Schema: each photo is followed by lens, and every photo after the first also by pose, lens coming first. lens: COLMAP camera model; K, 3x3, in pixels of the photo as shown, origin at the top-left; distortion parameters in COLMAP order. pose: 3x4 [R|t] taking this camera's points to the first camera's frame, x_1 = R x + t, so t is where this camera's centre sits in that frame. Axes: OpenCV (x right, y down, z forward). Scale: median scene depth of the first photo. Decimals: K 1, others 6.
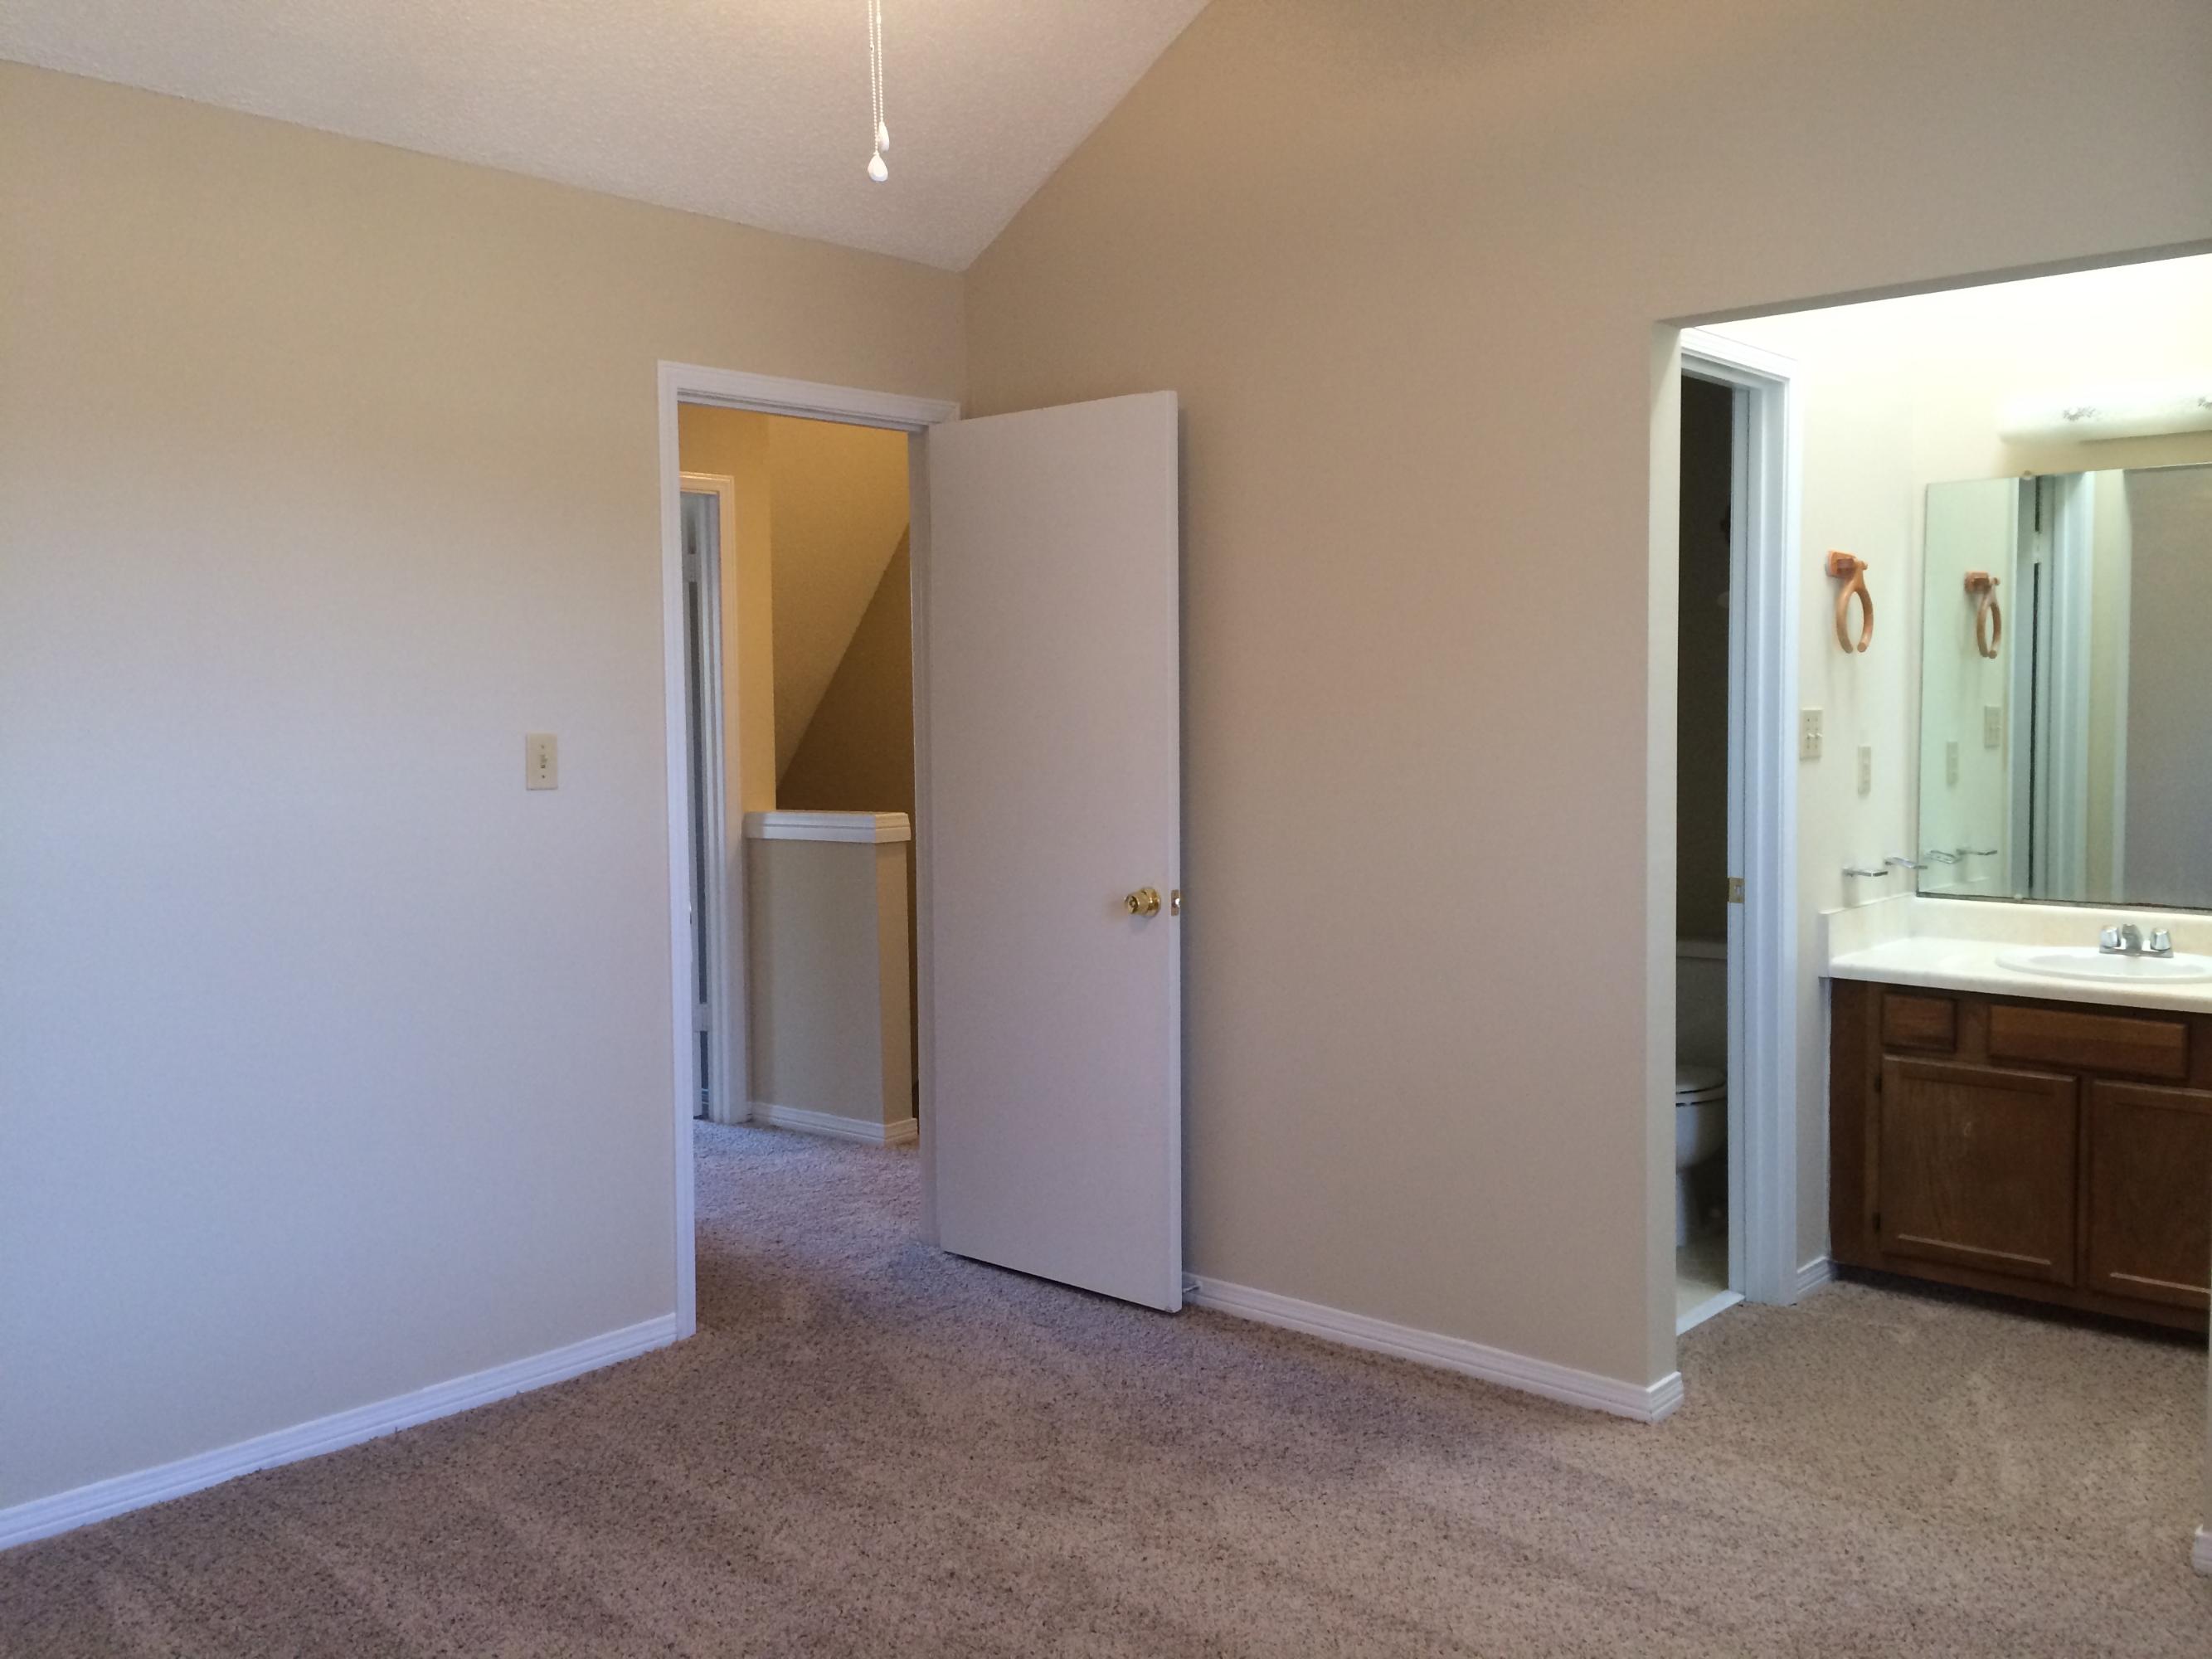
lens RADIAL K [[1918.3, 0, 1107.5], [0, 1918.3, 827.5], [0, 0, 1]] dist [0.074062, -0.072920]
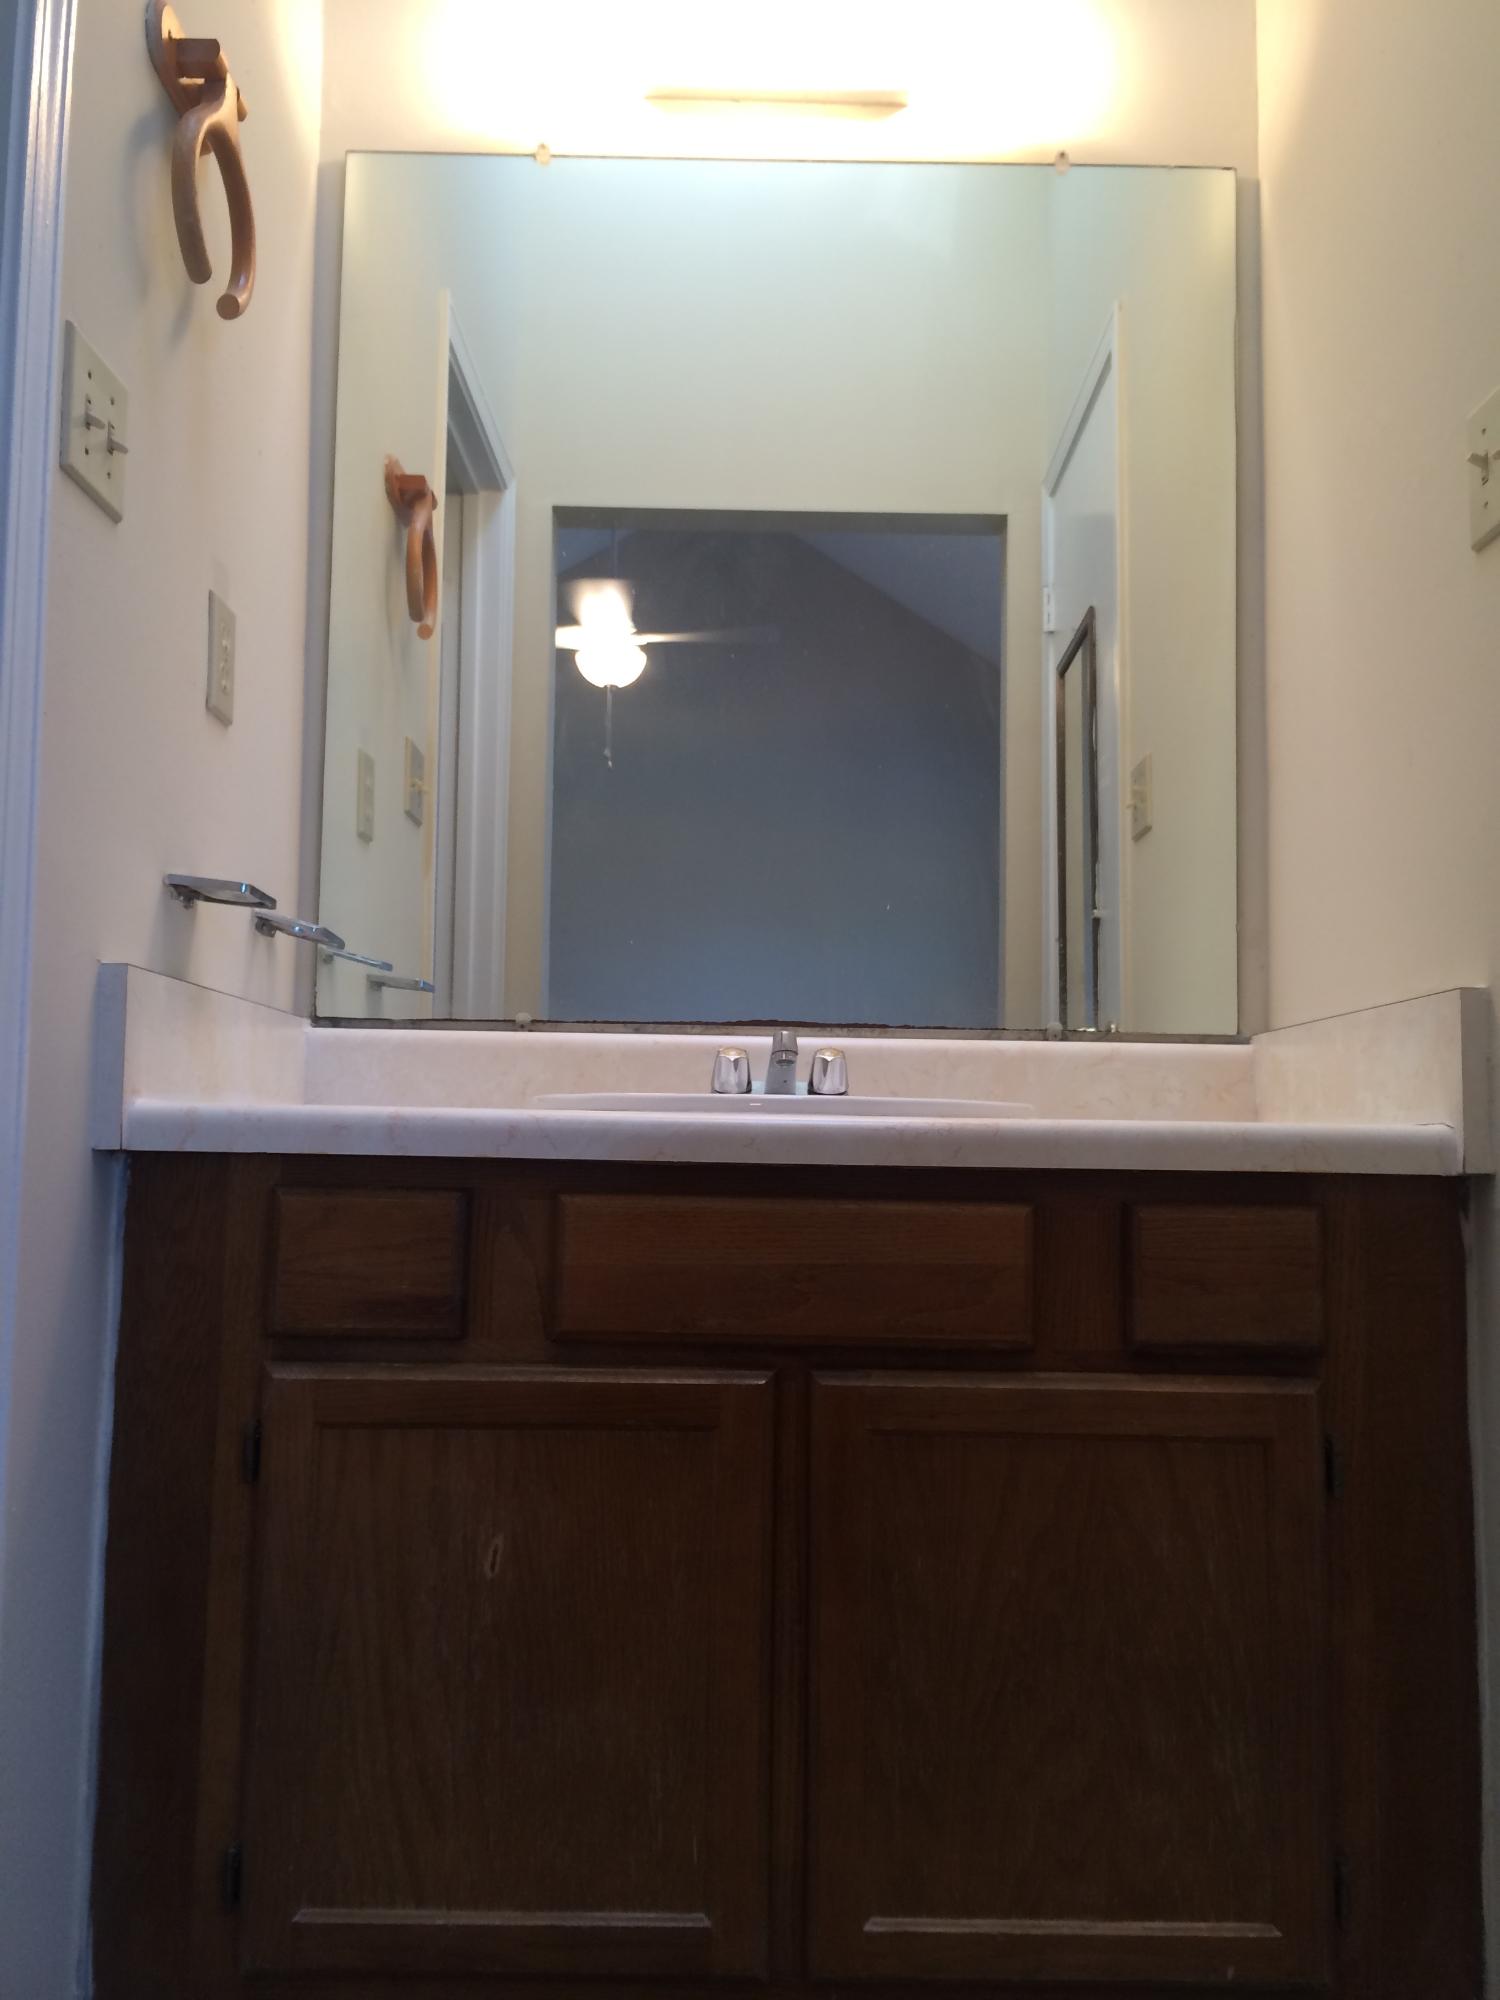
lens RADIAL K [[1734.3, 0, 752.6], [0, 1734.3, 999.7], [0, 0, 1]] dist [0.074062, -0.072920]
pose [[0.749145, 0.081154, 0.657416, 0.256203], [0.022135, 0.988846, -0.147290, 0.101374], [-0.662036, 0.124893, 0.738992, 0.709920]]
